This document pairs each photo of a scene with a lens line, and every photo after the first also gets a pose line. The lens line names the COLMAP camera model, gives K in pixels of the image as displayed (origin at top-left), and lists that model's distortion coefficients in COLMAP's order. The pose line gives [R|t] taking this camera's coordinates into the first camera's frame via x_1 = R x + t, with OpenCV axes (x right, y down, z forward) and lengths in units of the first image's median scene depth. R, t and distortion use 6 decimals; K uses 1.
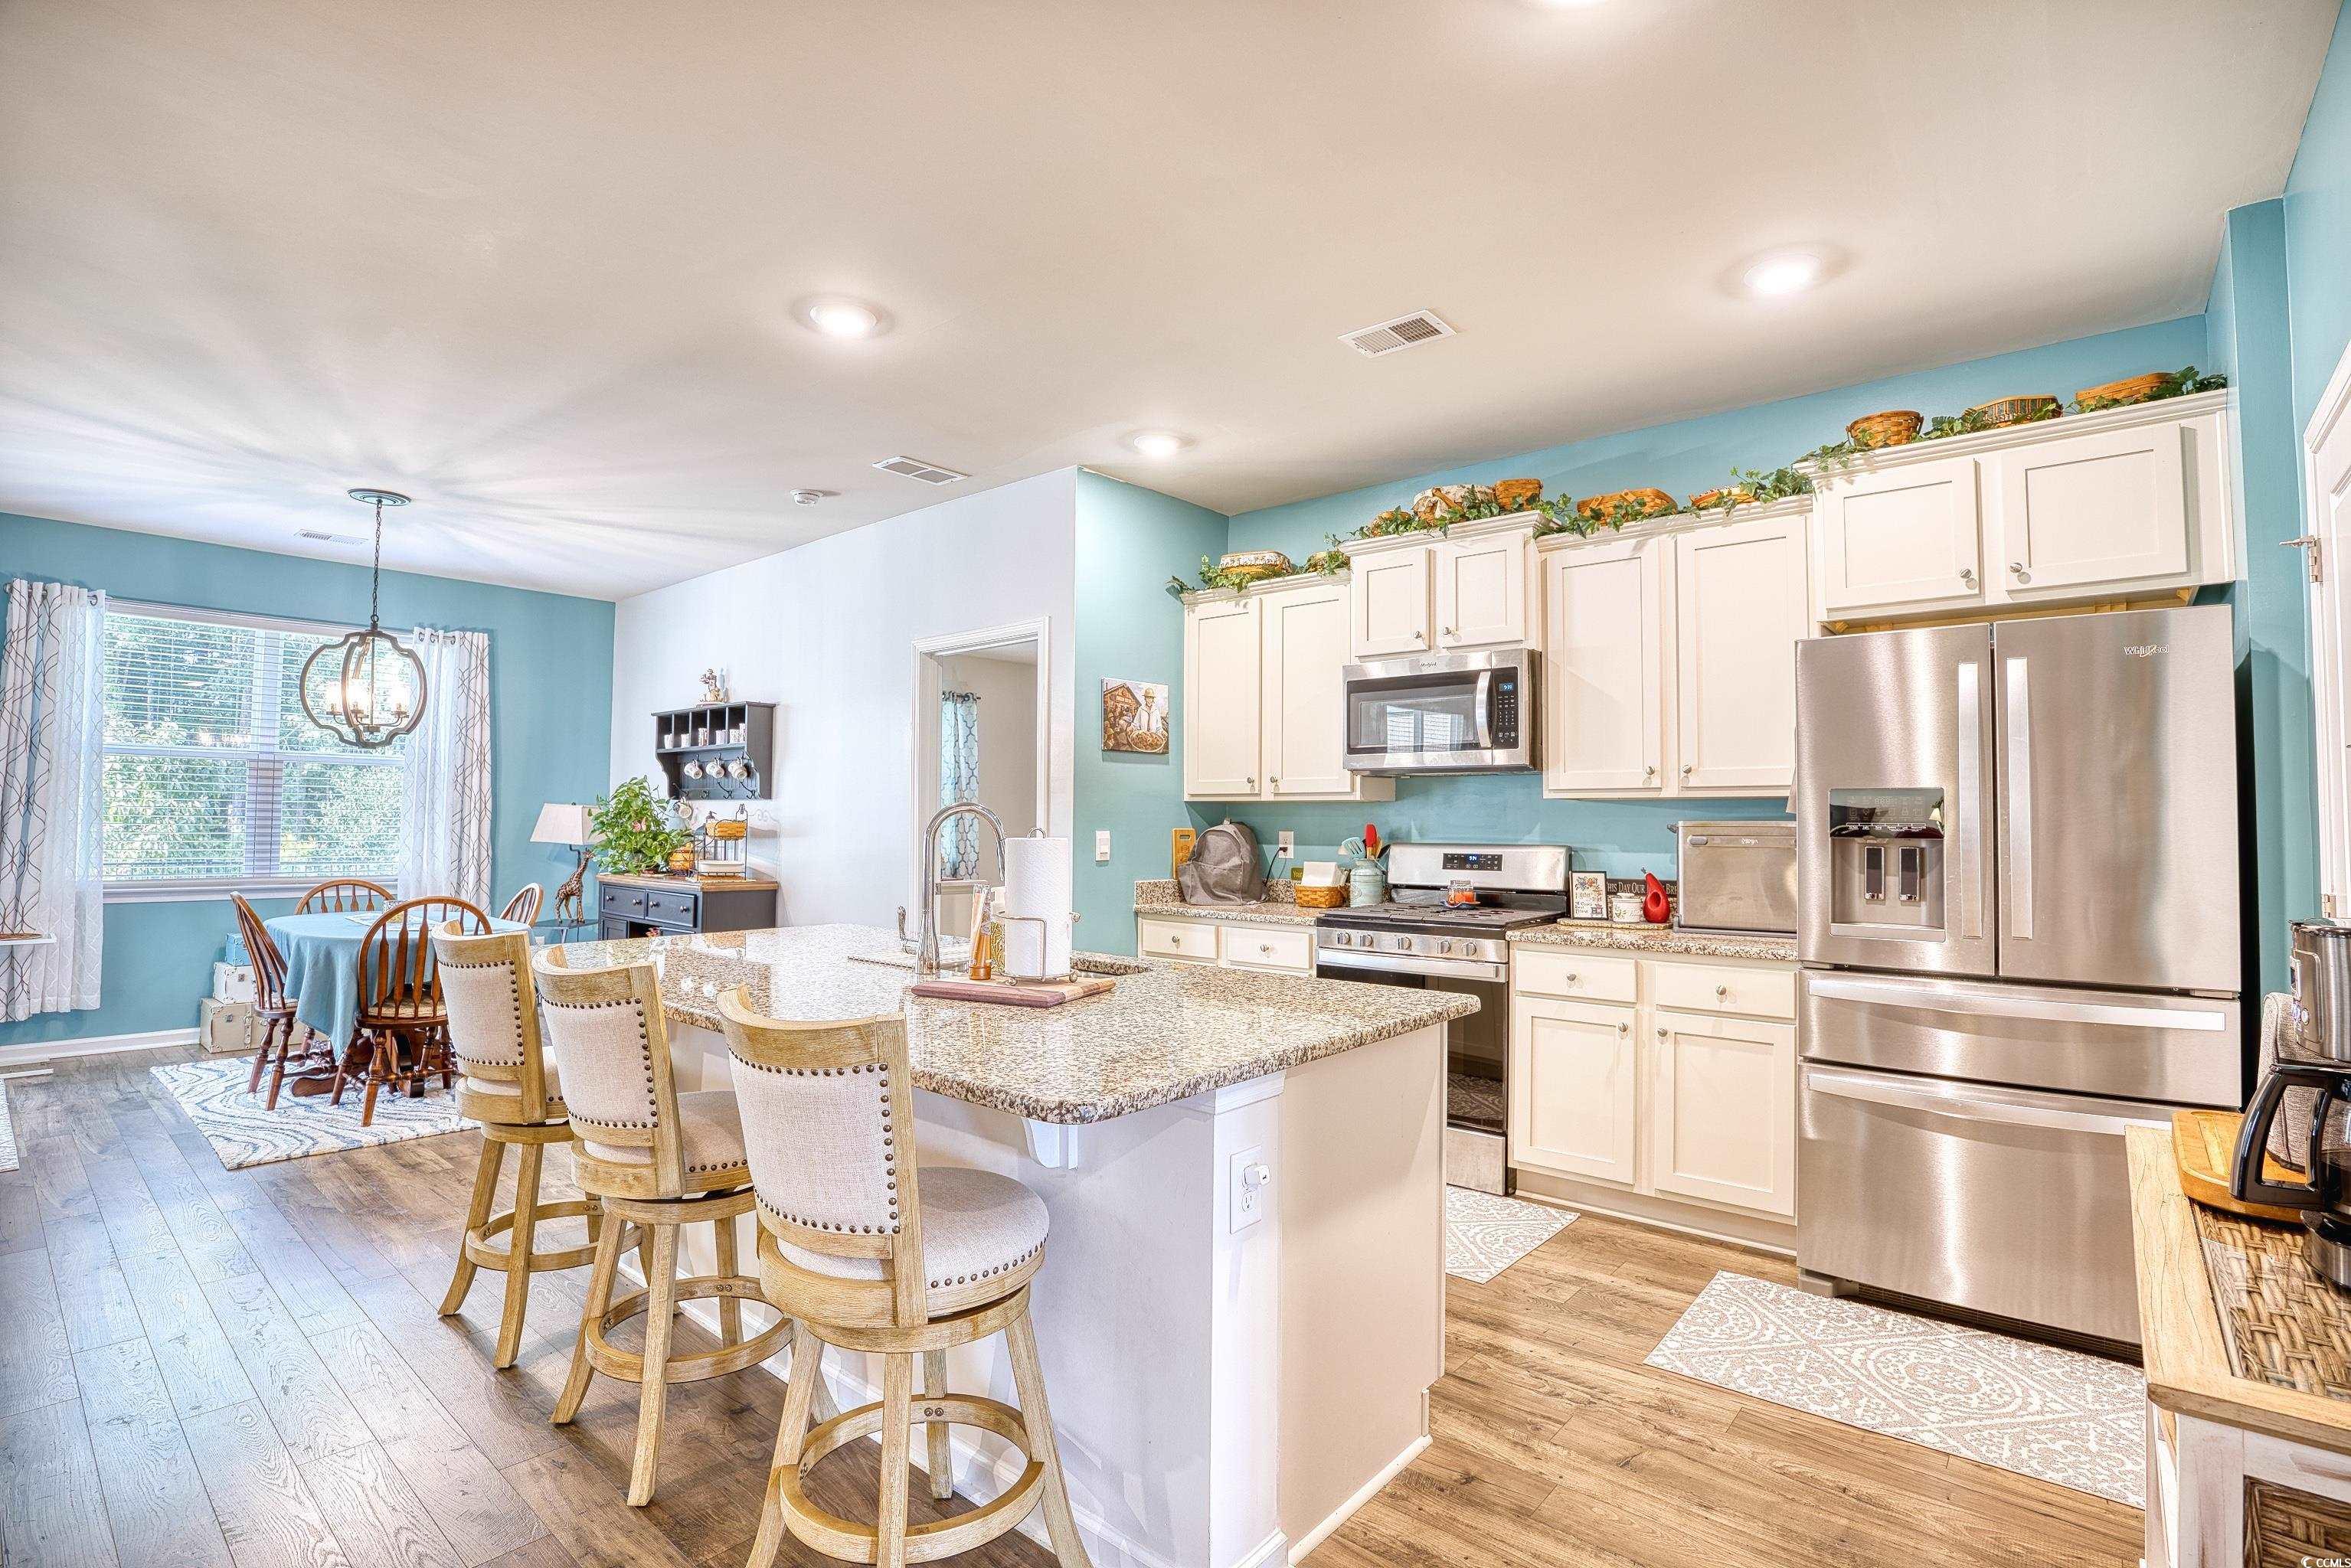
lens RADIAL K [[1109.5, 0, 1171.7], [0, 1109.5, 781.7], [0, 0, 1]] dist [-0.061494, 0.016152]
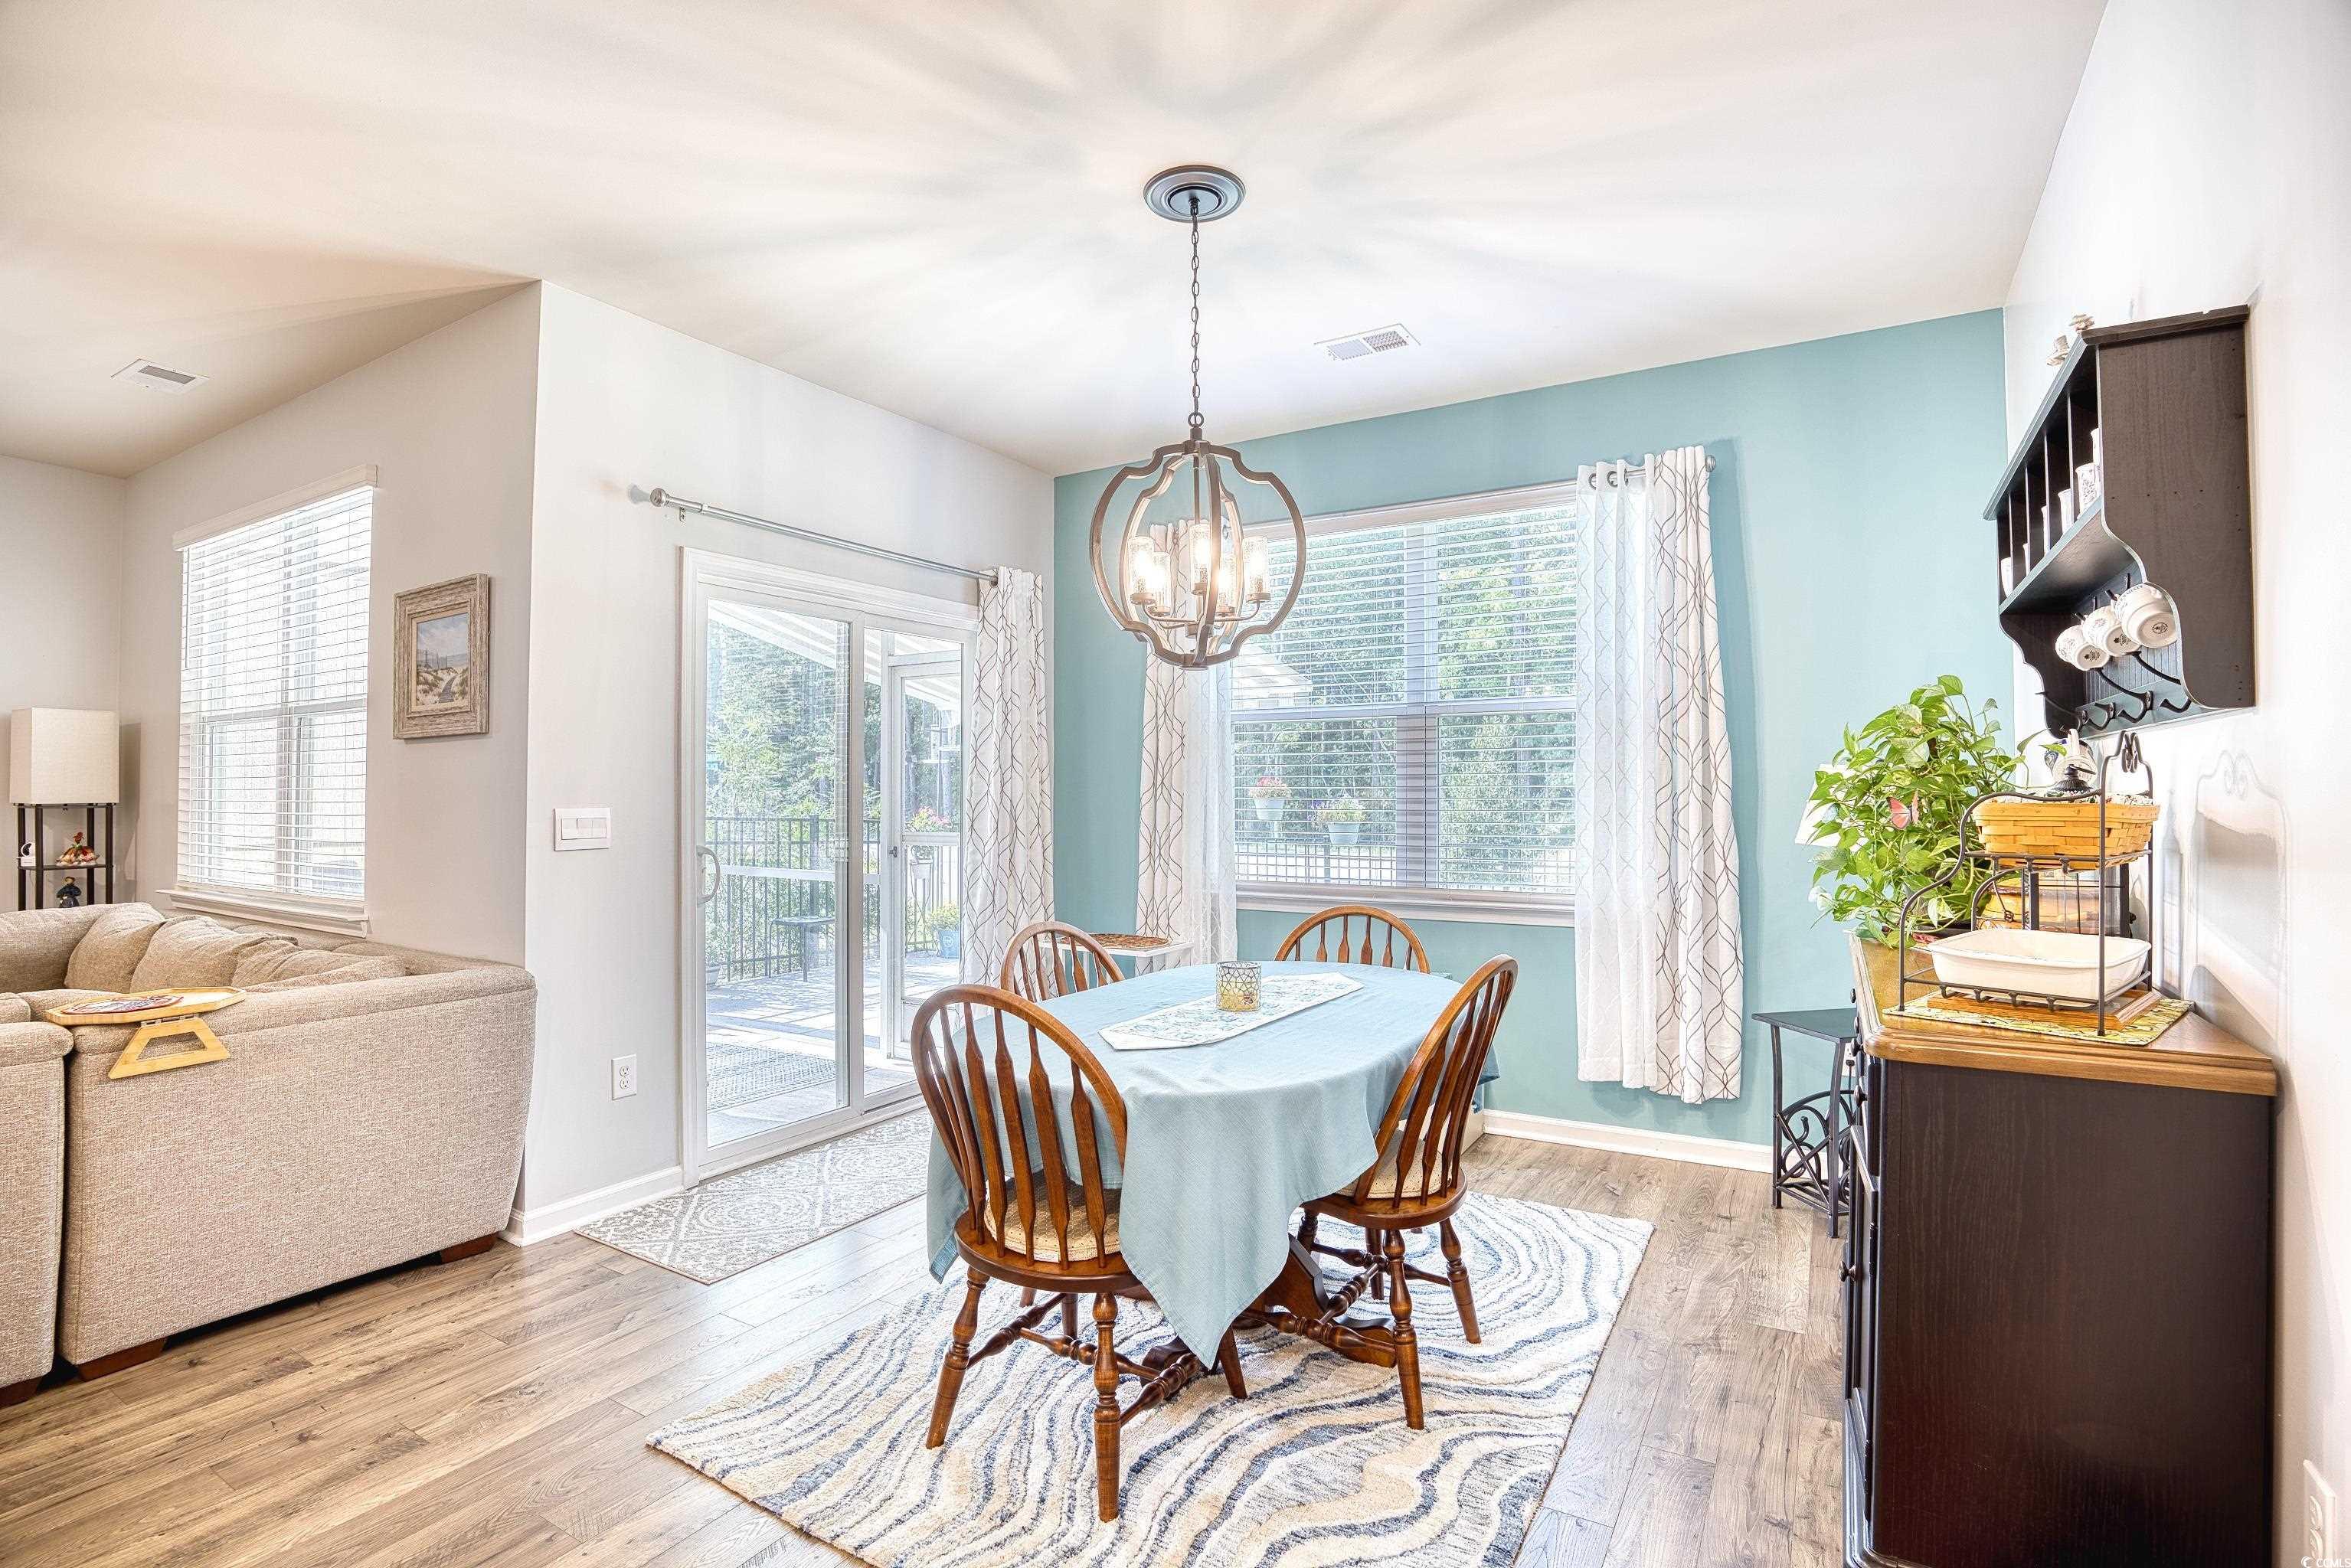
lens RADIAL K [[1121.0, 0, 1173.6], [0, 1121.0, 781.9], [0, 0, 1]] dist [-0.063224, 0.017532]
pose [[0.165403, -0.022241, -0.985975, -0.209373], [0.038805, 0.999118, -0.016028, 0.033210], [0.985462, -0.035610, 0.166120, 0.895692]]
